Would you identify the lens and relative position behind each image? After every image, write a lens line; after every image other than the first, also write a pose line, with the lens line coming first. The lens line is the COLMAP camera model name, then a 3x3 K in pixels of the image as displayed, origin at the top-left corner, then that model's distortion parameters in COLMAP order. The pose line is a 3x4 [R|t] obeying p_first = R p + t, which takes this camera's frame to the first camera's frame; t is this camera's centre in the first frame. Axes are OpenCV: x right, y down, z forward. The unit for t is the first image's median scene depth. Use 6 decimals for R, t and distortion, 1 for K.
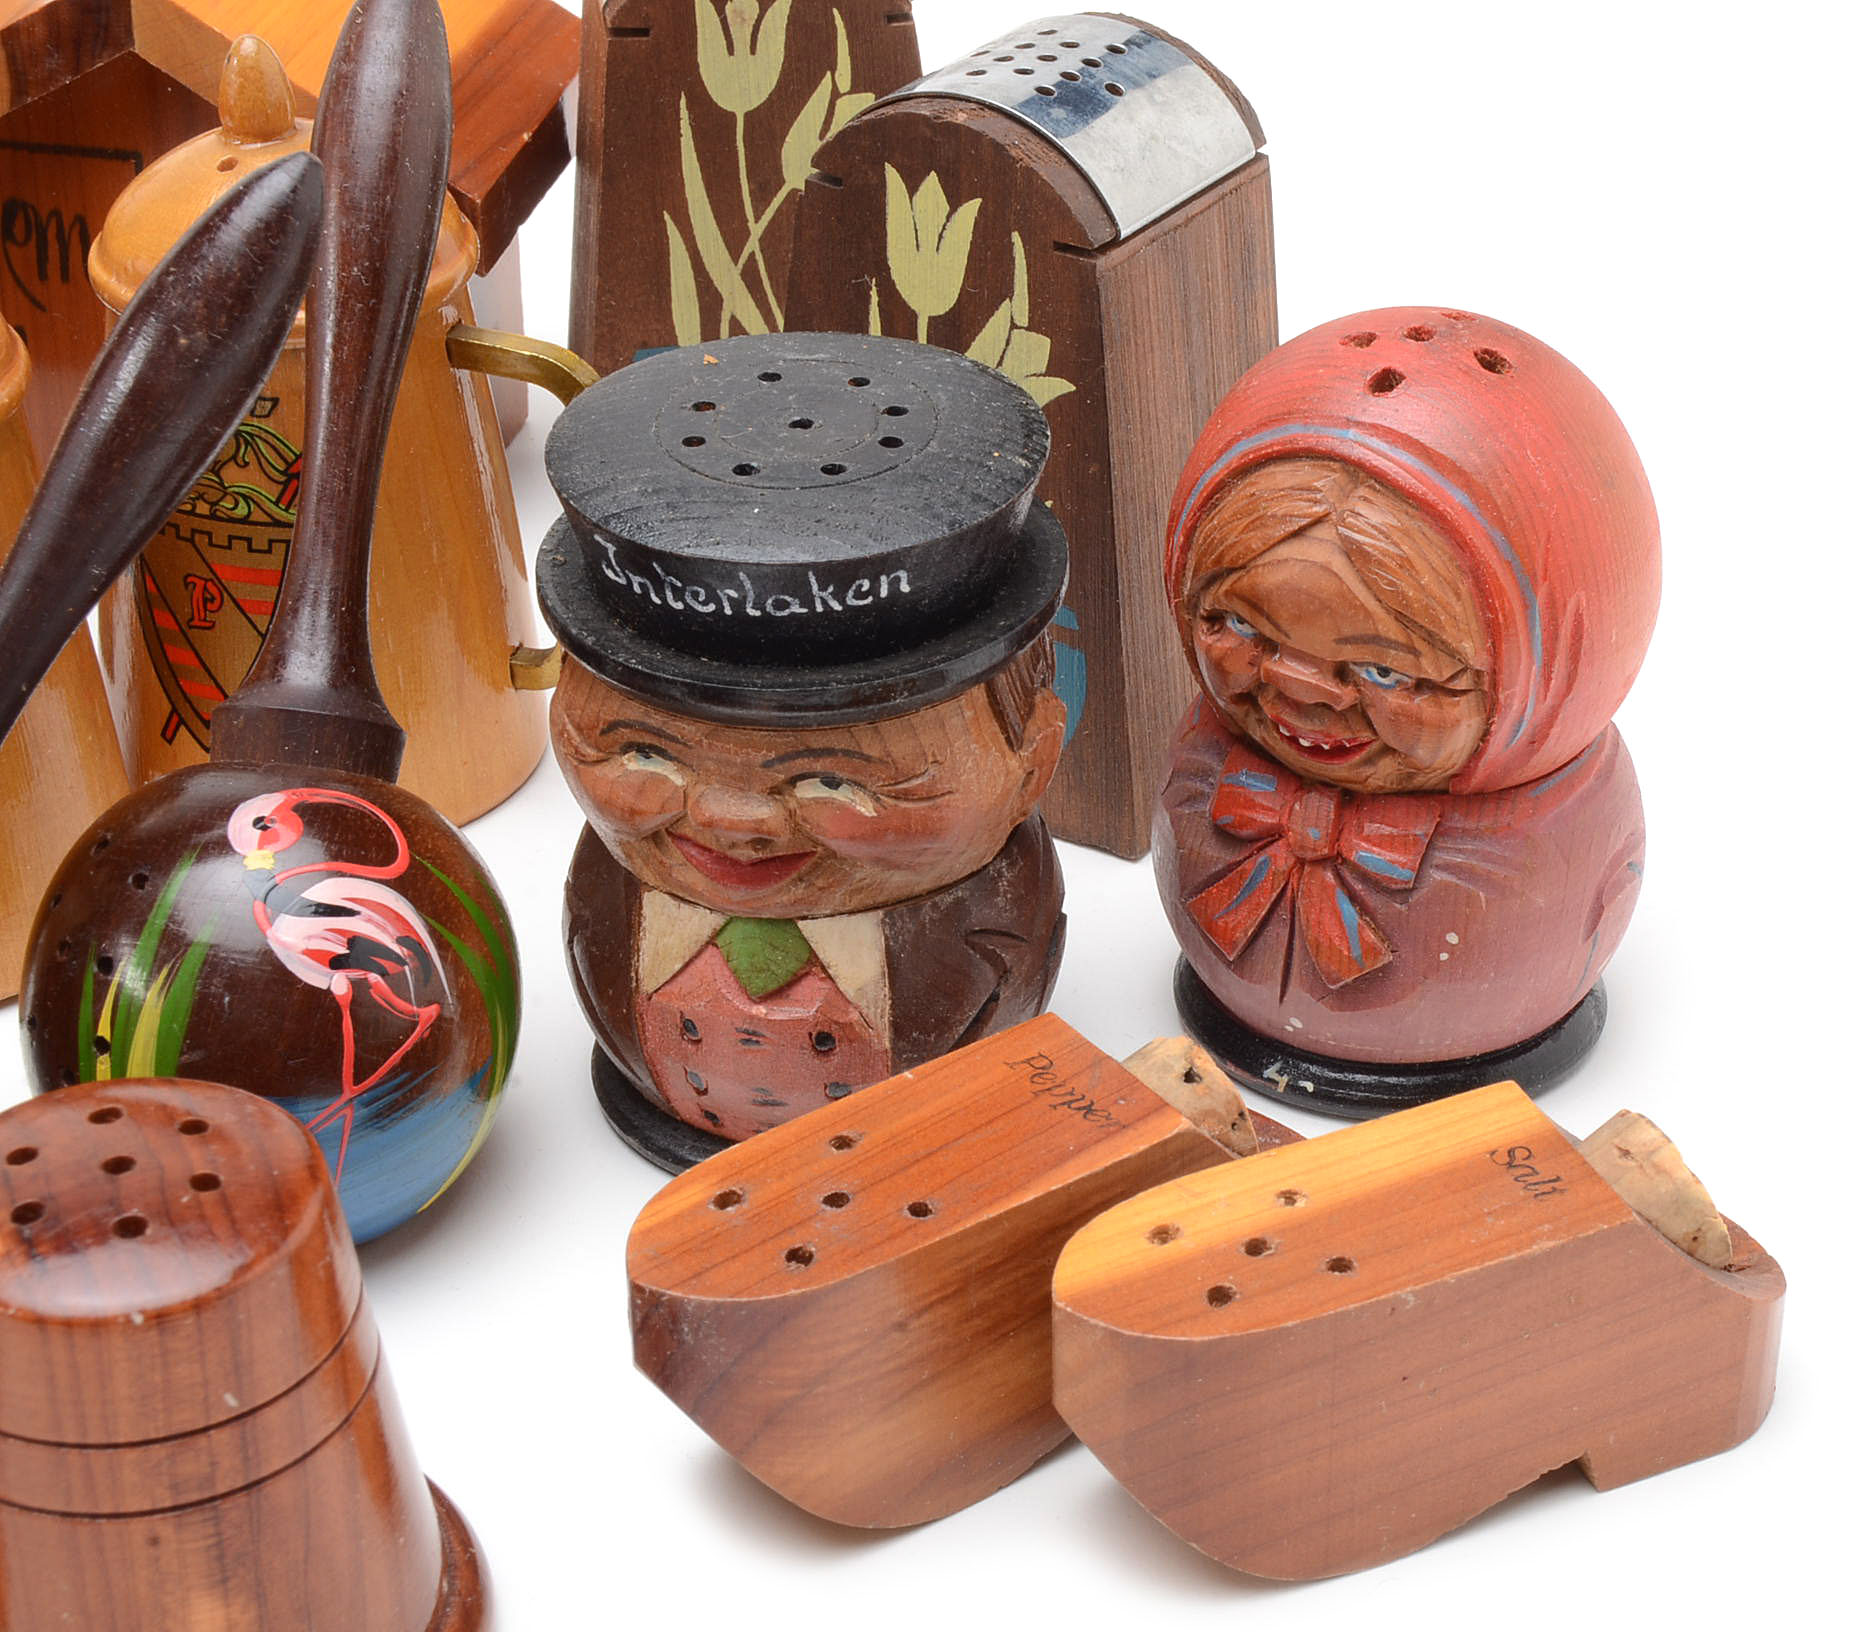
lens RADIAL K [[4141.2, 0, 1245.2], [0, 4141.2, 813.2], [0, 0, 1]] dist [-0.041143, -0.102100]
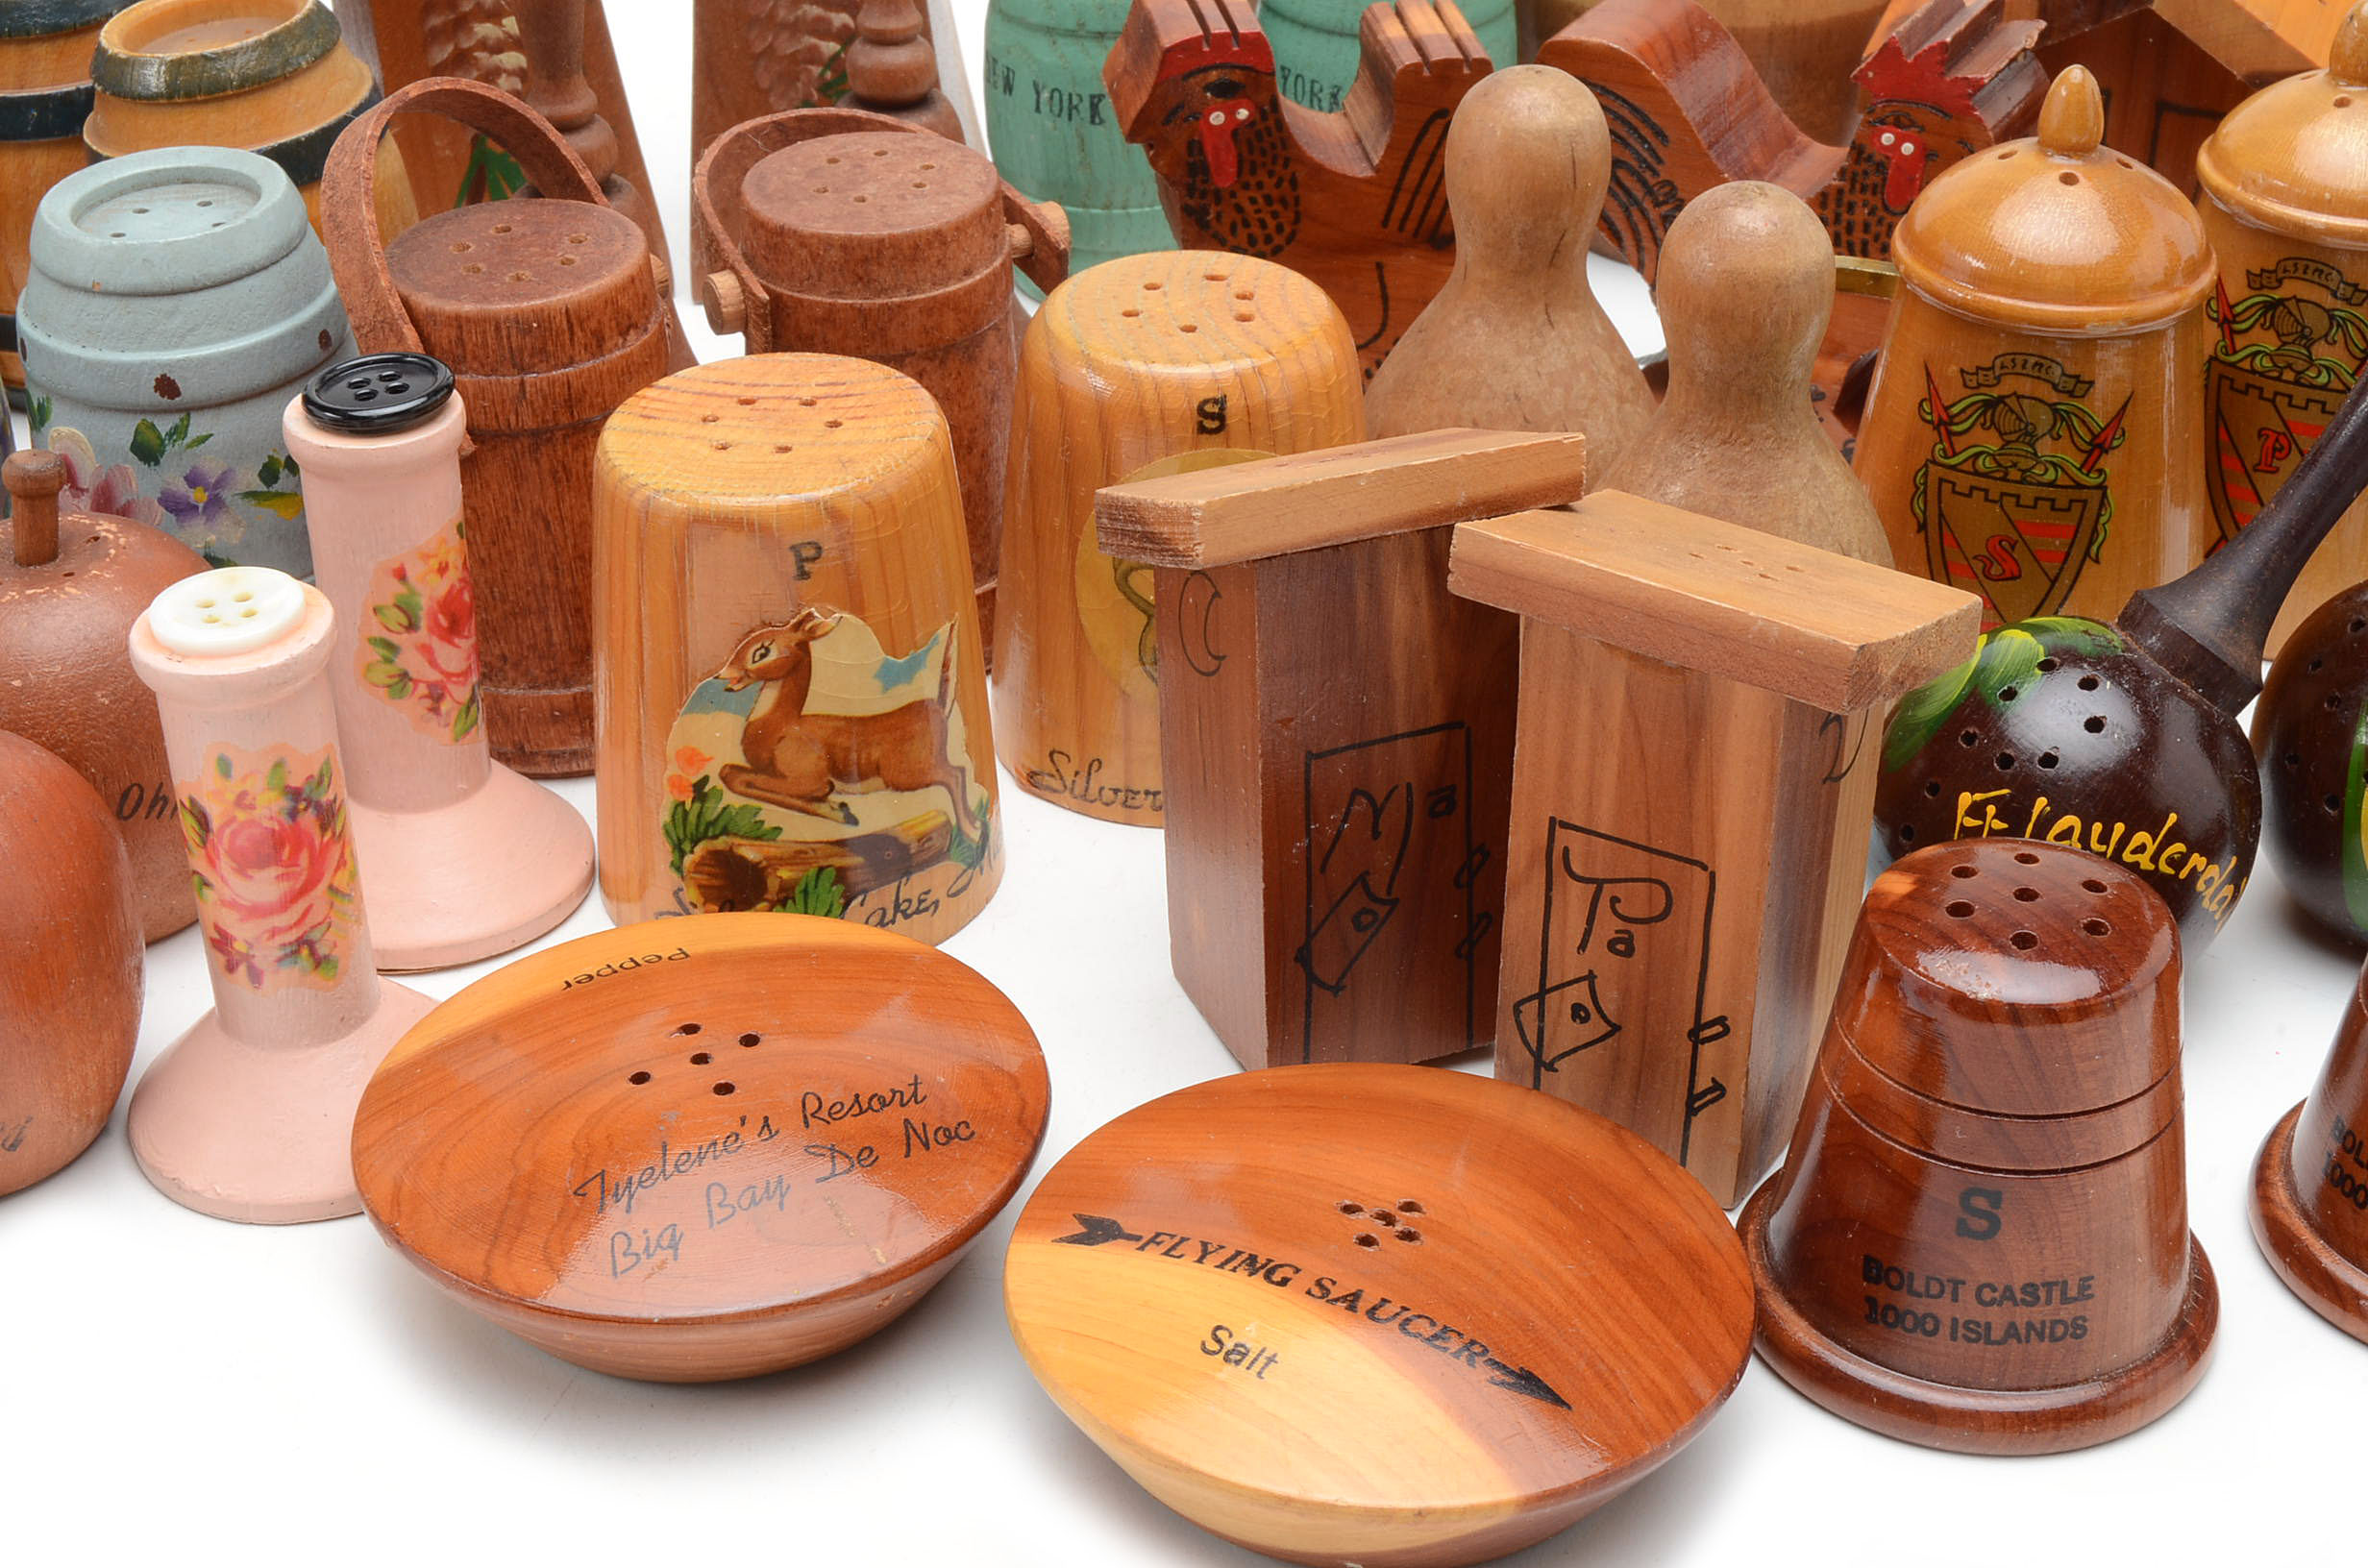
lens RADIAL K [[3969.0, 0, 1184.0], [0, 3969.0, 784.0], [0, 0, 1]] dist [-0.058448, 0.071615]
pose [[0.981245, 0.077292, -0.176591, -0.406559], [-0.076727, 0.997002, 0.010039, 0.071462], [0.176837, 0.003699, 0.984233, -0.268526]]
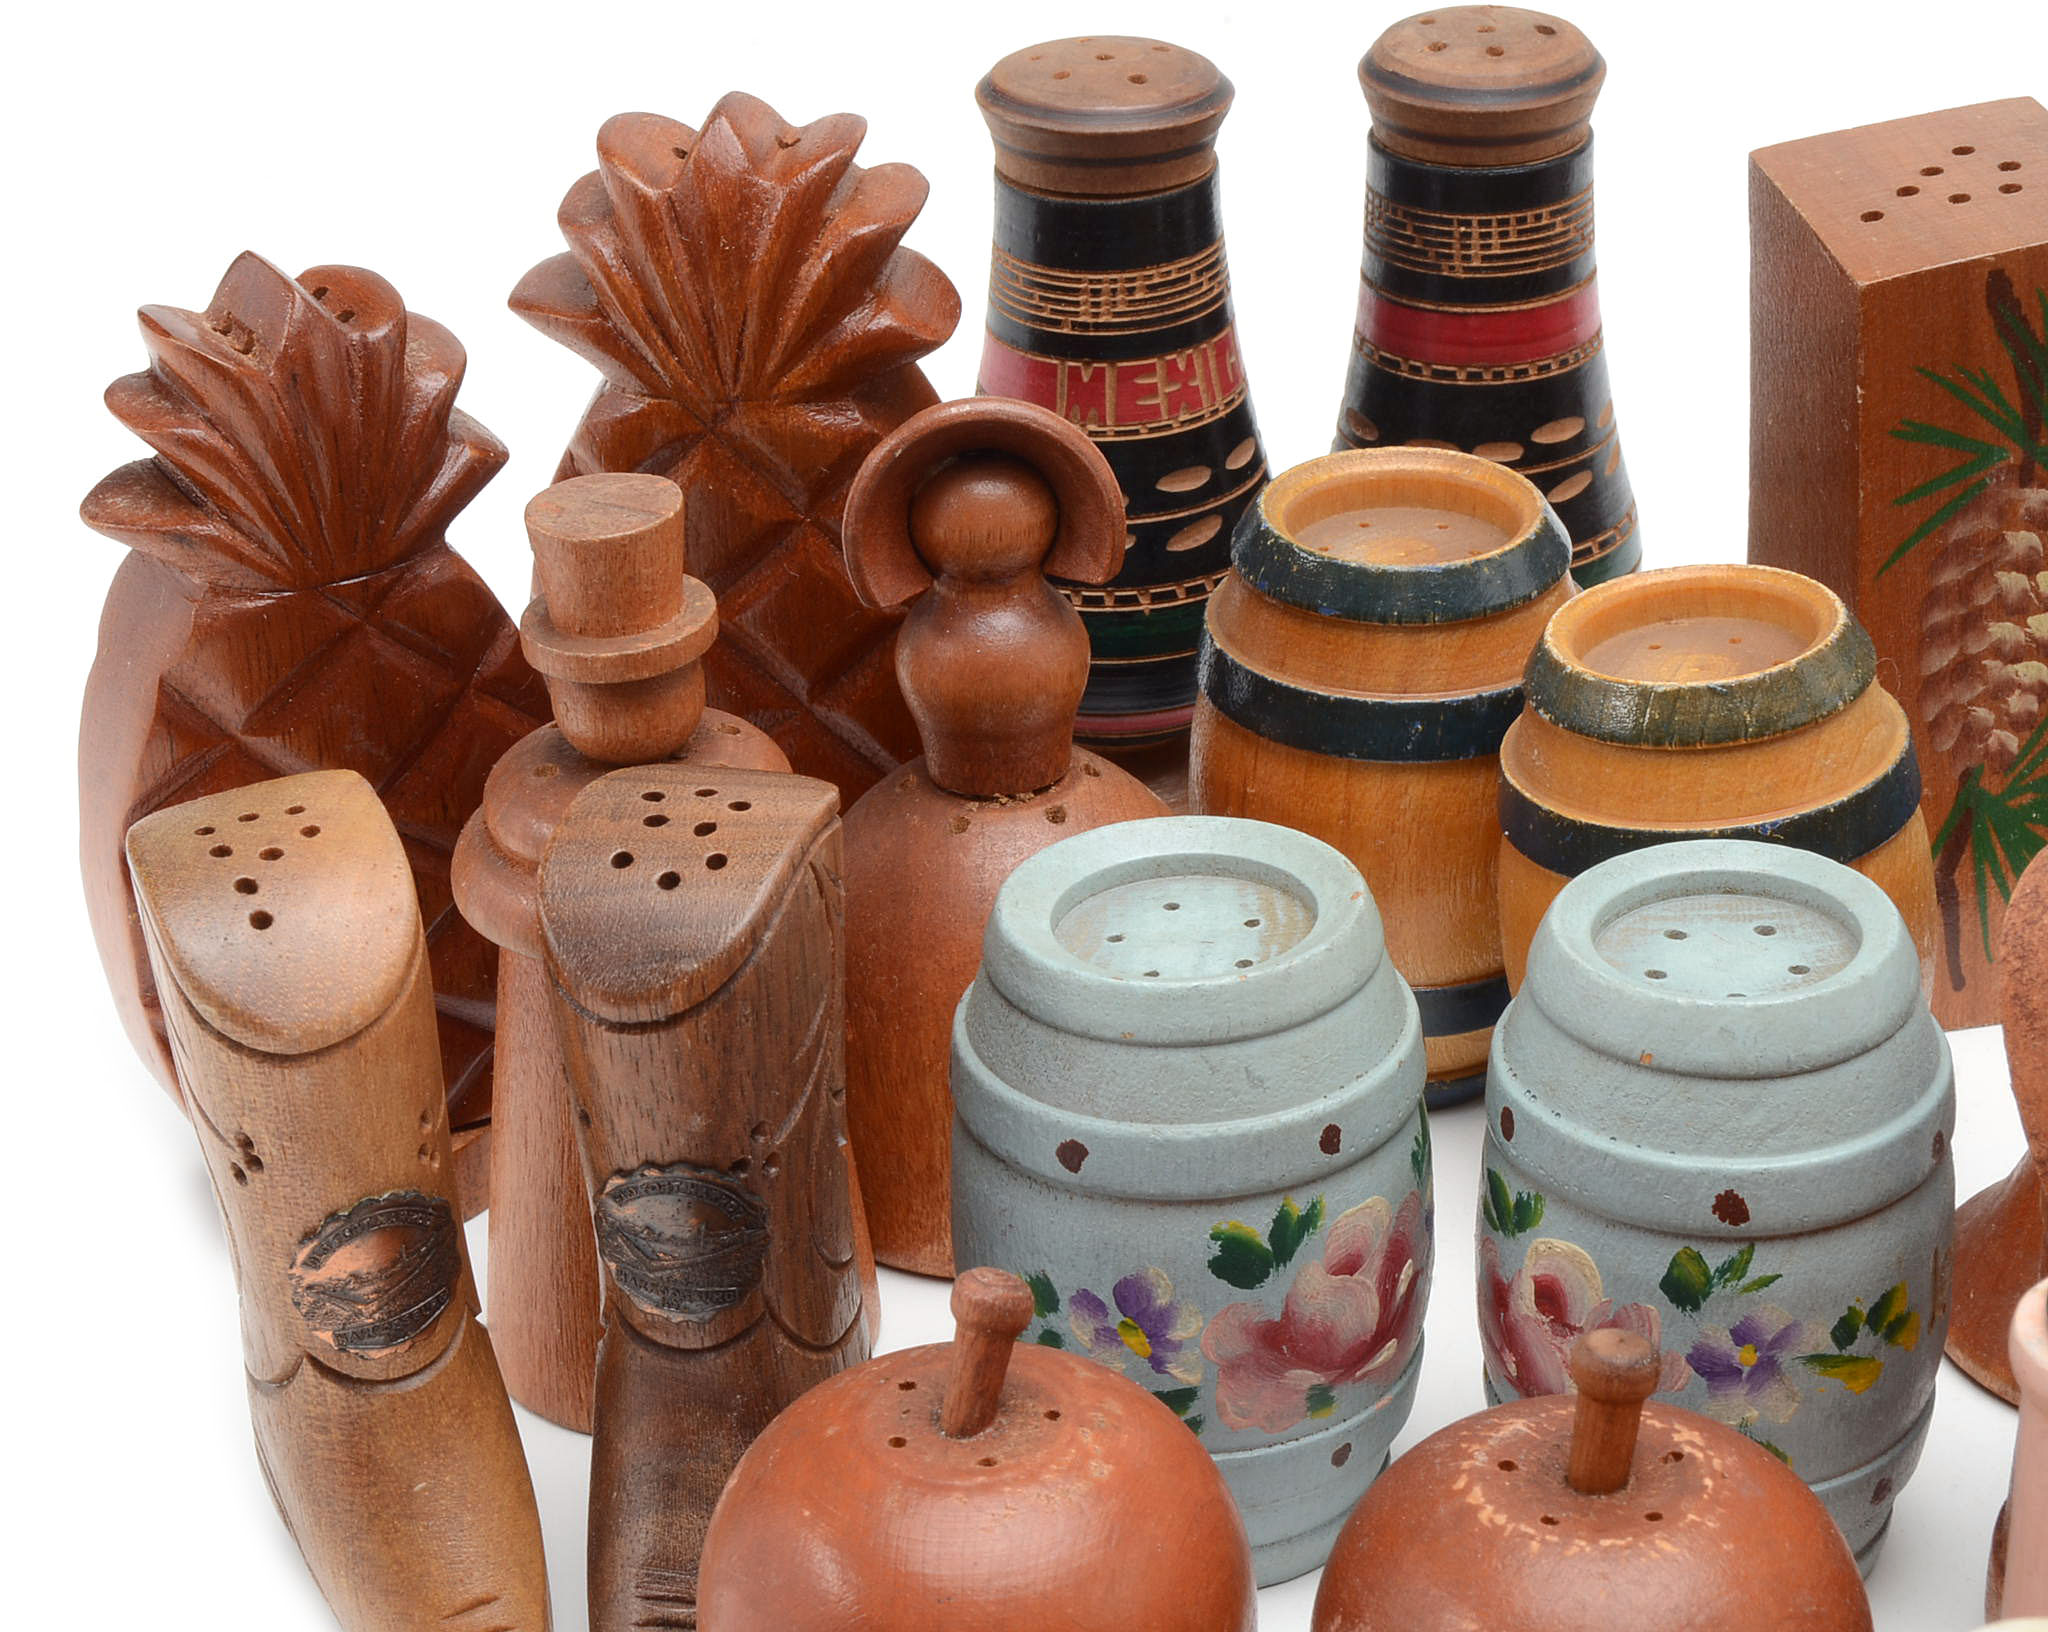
lens RADIAL K [[4711.9, 0, 815.2], [0, 4711.9, 816.9], [0, 0, 1]] dist [-0.054213, 0.036029]
pose [[0.906762, 0.134982, -0.399453, -0.742460], [-0.161249, 0.986371, -0.032726, -0.038411], [0.389591, 0.094087, 0.916169, -0.131817]]
